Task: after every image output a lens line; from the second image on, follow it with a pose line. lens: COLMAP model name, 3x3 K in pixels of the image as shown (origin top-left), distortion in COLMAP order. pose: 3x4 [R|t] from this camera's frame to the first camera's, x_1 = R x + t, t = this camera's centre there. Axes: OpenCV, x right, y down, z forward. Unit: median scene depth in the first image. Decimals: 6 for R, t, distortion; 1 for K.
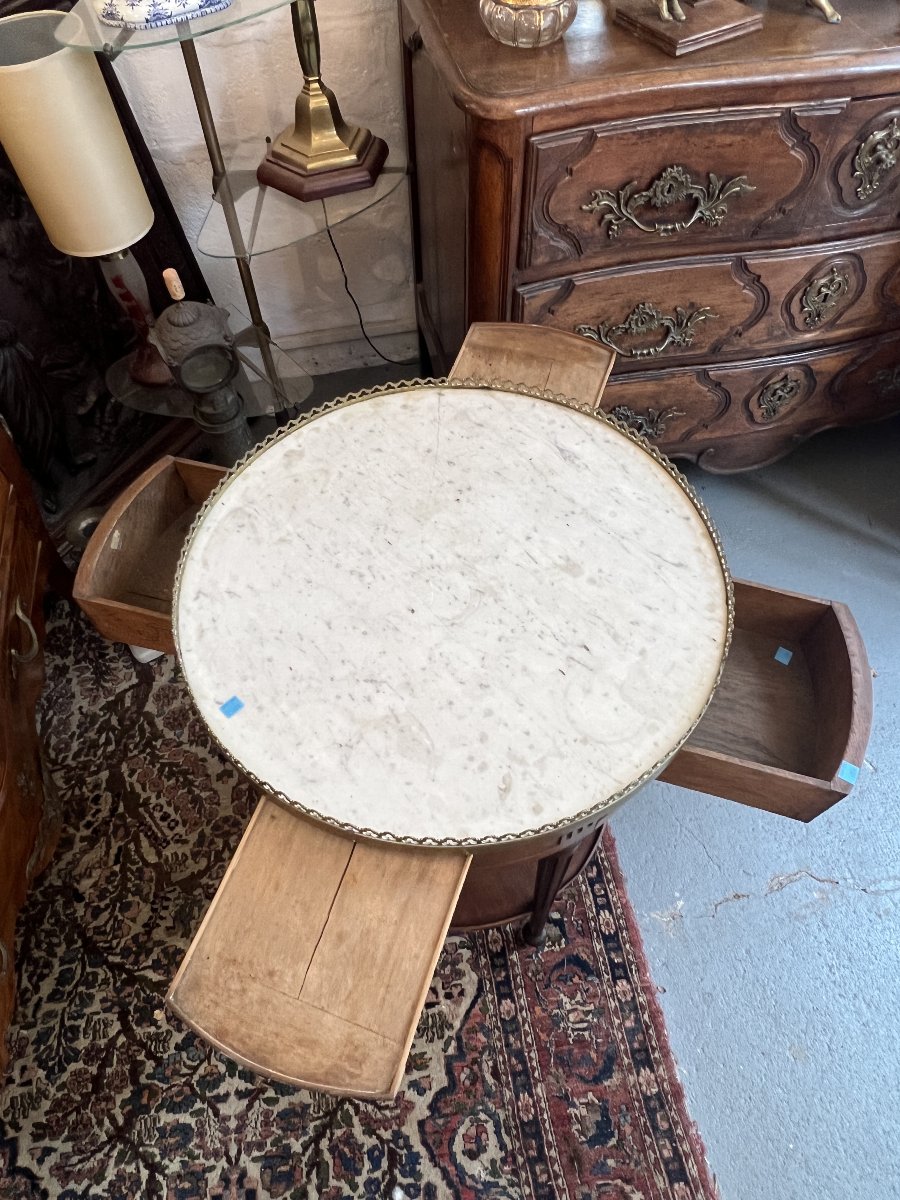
lens RADIAL K [[808.7, 0, 440.4], [0, 808.7, 584.9], [0, 0, 1]] dist [0.004356, -0.005272]
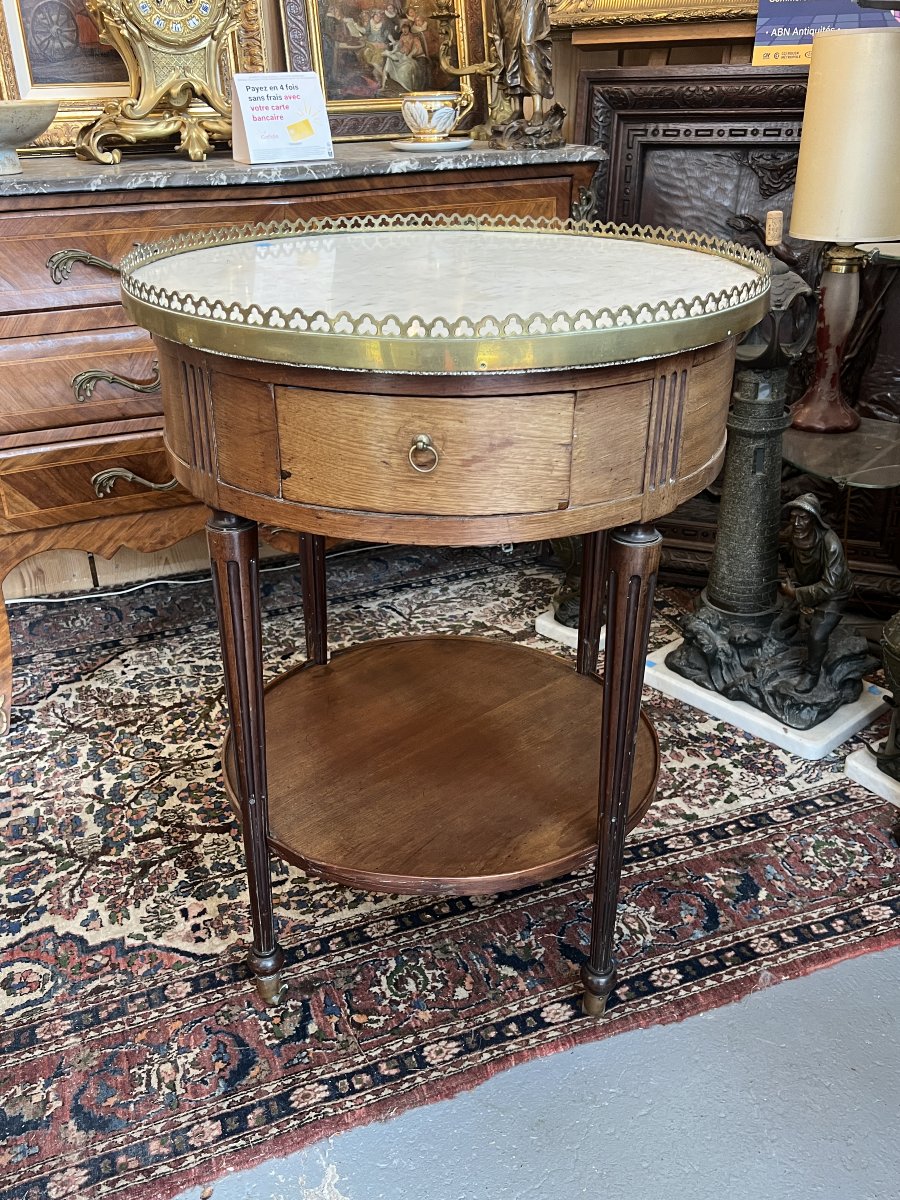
lens RADIAL K [[1048.1, 0, 441.6], [0, 1048.1, 599.8], [0, 0, 1]] dist [0.041930, -0.048250]
pose [[0.212990, 0.461561, -0.861160, 0.782172], [-0.809406, 0.577029, 0.109084, 0.047188], [0.547263, 0.673795, 0.496492, 0.456926]]
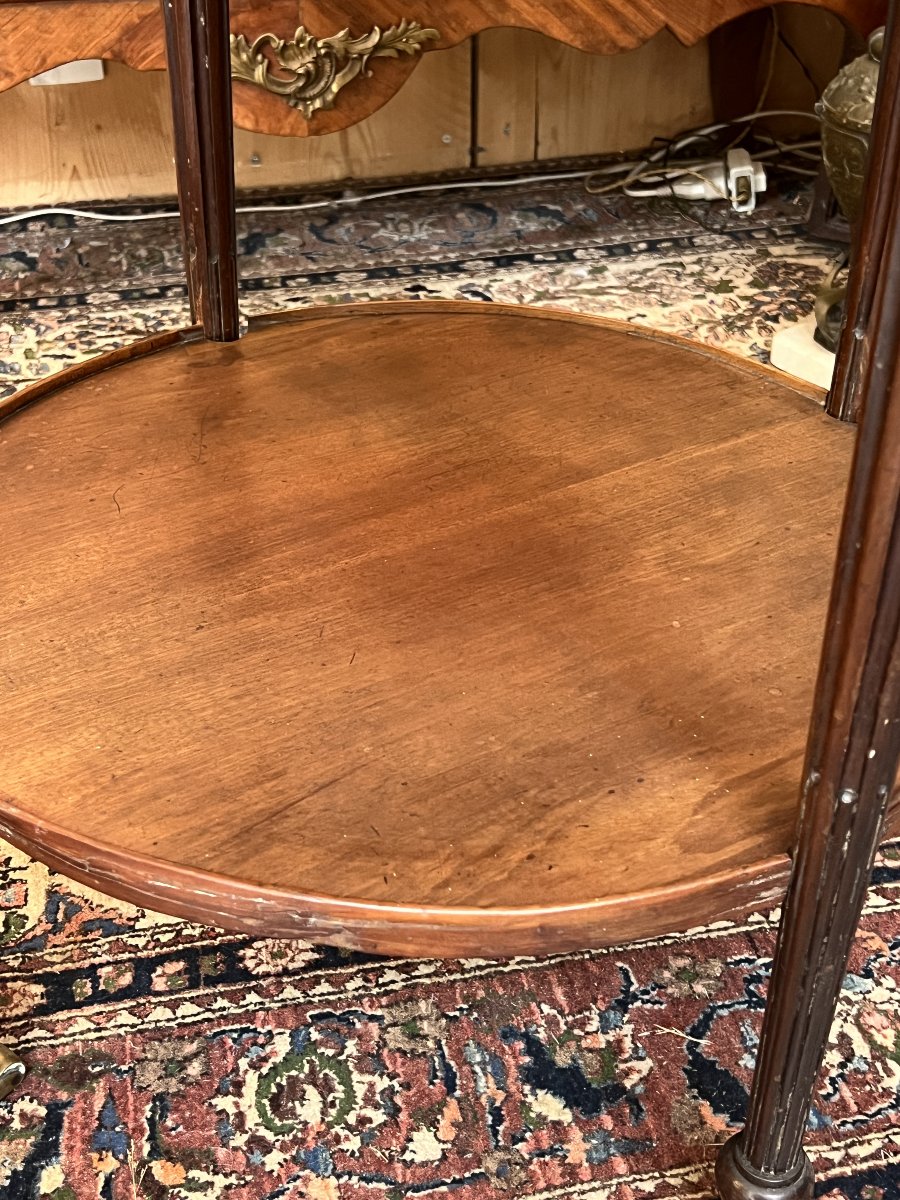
lens RADIAL K [[1569.4, 0, 439.1], [0, 1569.4, 594.7], [0, 0, 1]] dist [0.040699, 0.000000]
pose [[0.038724, 0.589751, -0.806656, 0.487695], [-0.832875, 0.465077, 0.300038, 0.067364], [0.552104, 0.660225, 0.509198, 0.743351]]
